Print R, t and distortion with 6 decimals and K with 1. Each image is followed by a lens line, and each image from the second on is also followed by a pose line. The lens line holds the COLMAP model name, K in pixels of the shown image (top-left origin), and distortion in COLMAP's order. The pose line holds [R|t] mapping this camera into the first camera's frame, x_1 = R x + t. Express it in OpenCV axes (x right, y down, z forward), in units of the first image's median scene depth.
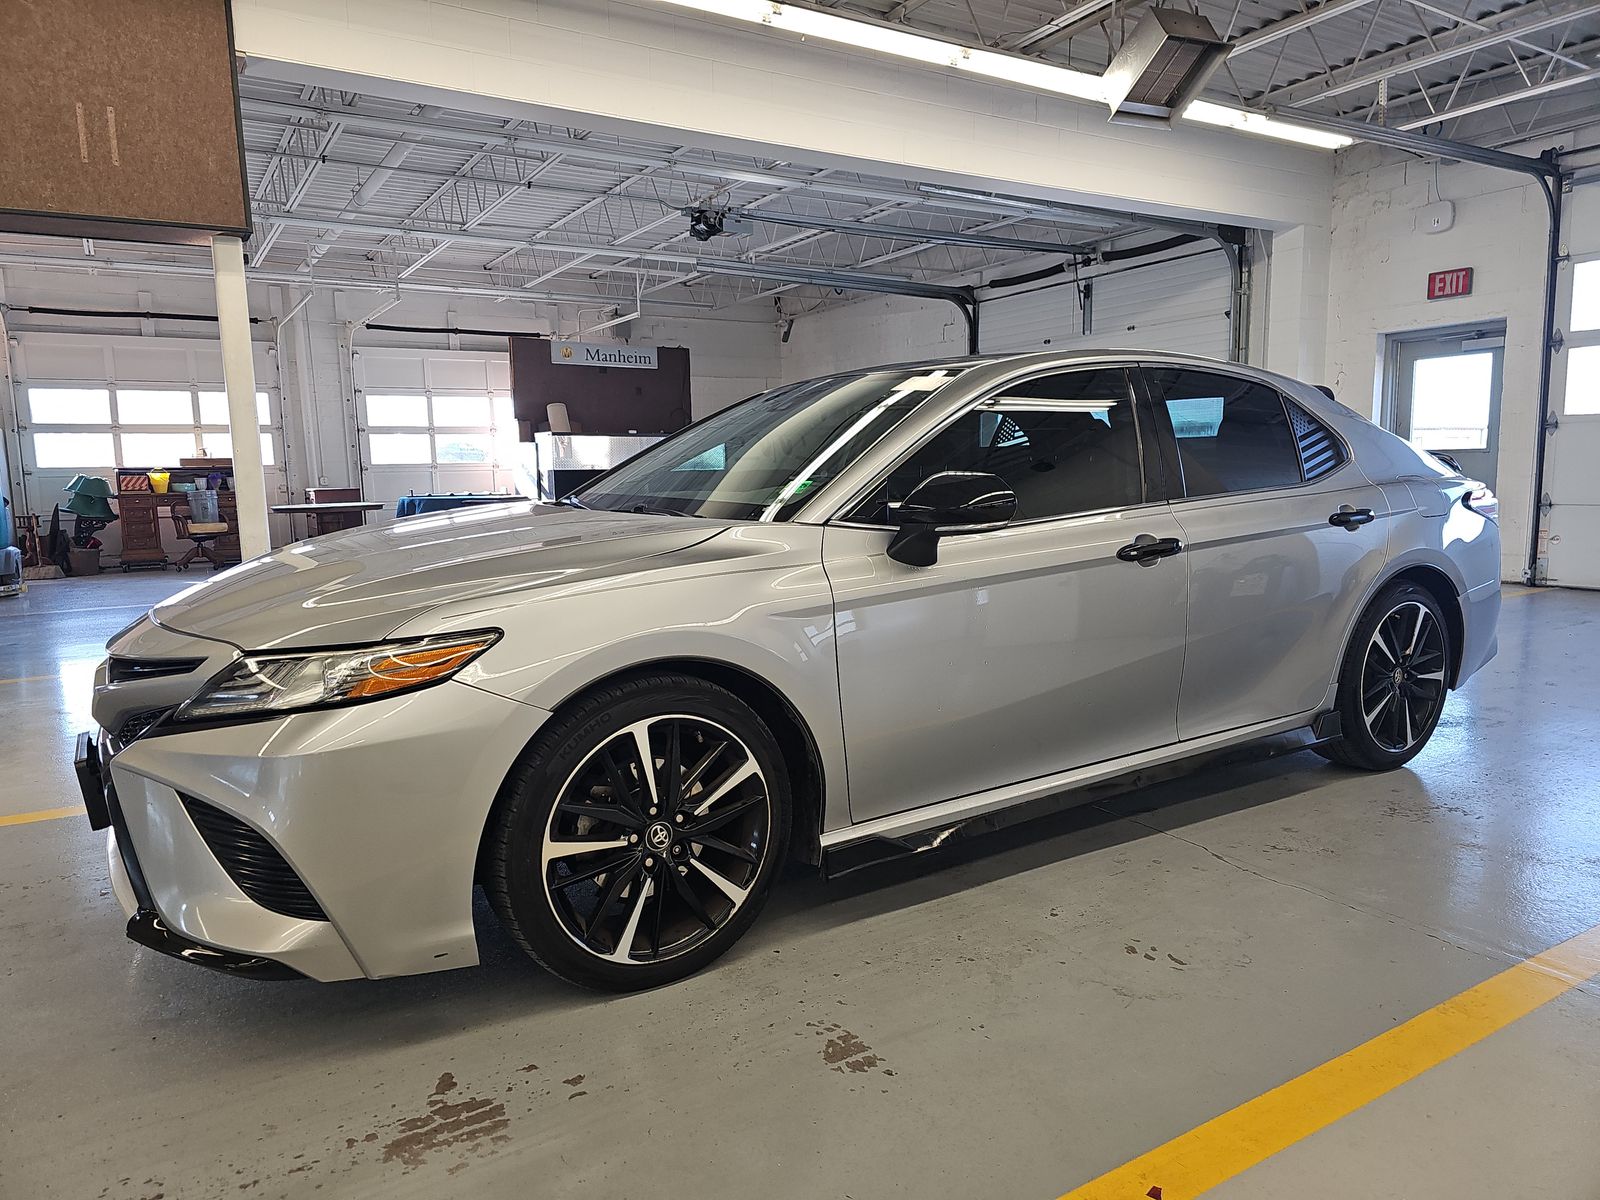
lens RADIAL K [[1063.1, 0, 783.8], [0, 1063.1, 604.3], [0, 0, 1]] dist [0.068730, -0.058044]
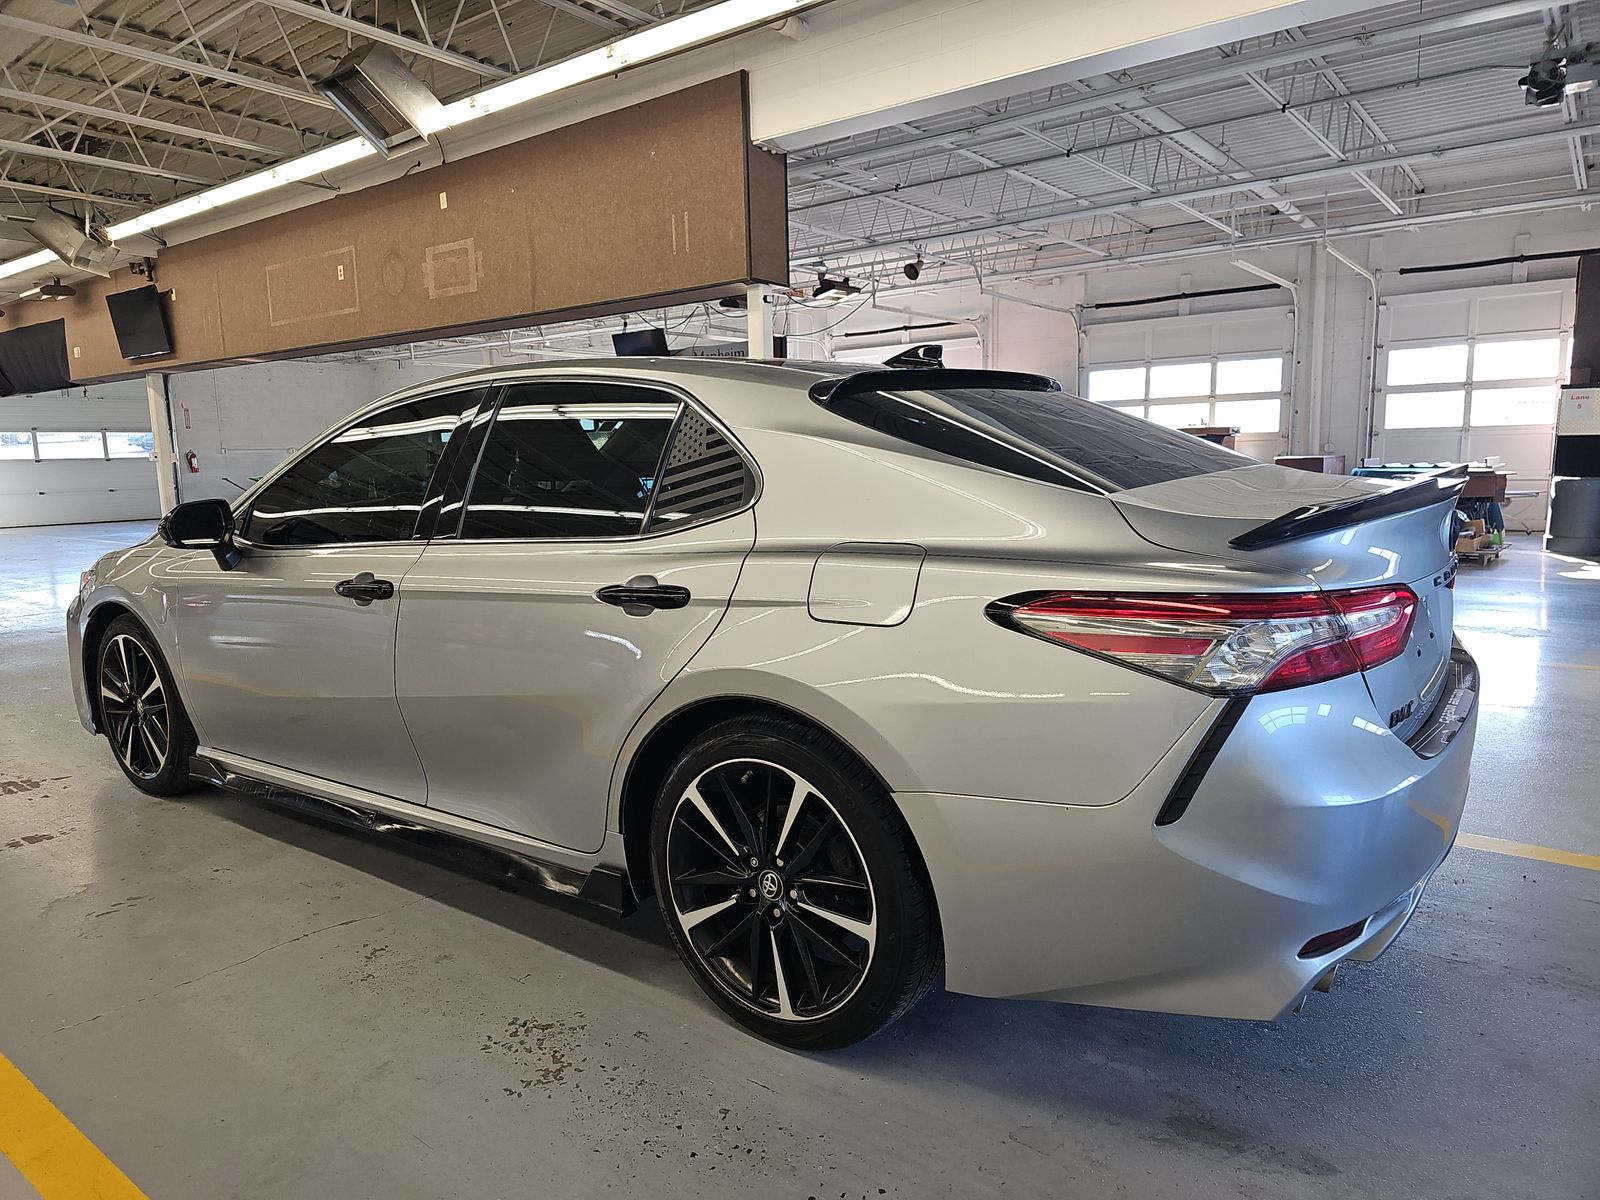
lens RADIAL K [[1063.1, 0, 783.8], [0, 1063.1, 604.3], [0, 0, 1]] dist [0.068730, -0.058044]
pose [[0.346097, 0.149490, -0.926213, 0.339294], [-0.103976, 0.987254, 0.120489, -0.047729], [0.932419, 0.054603, 0.357229, 0.249929]]
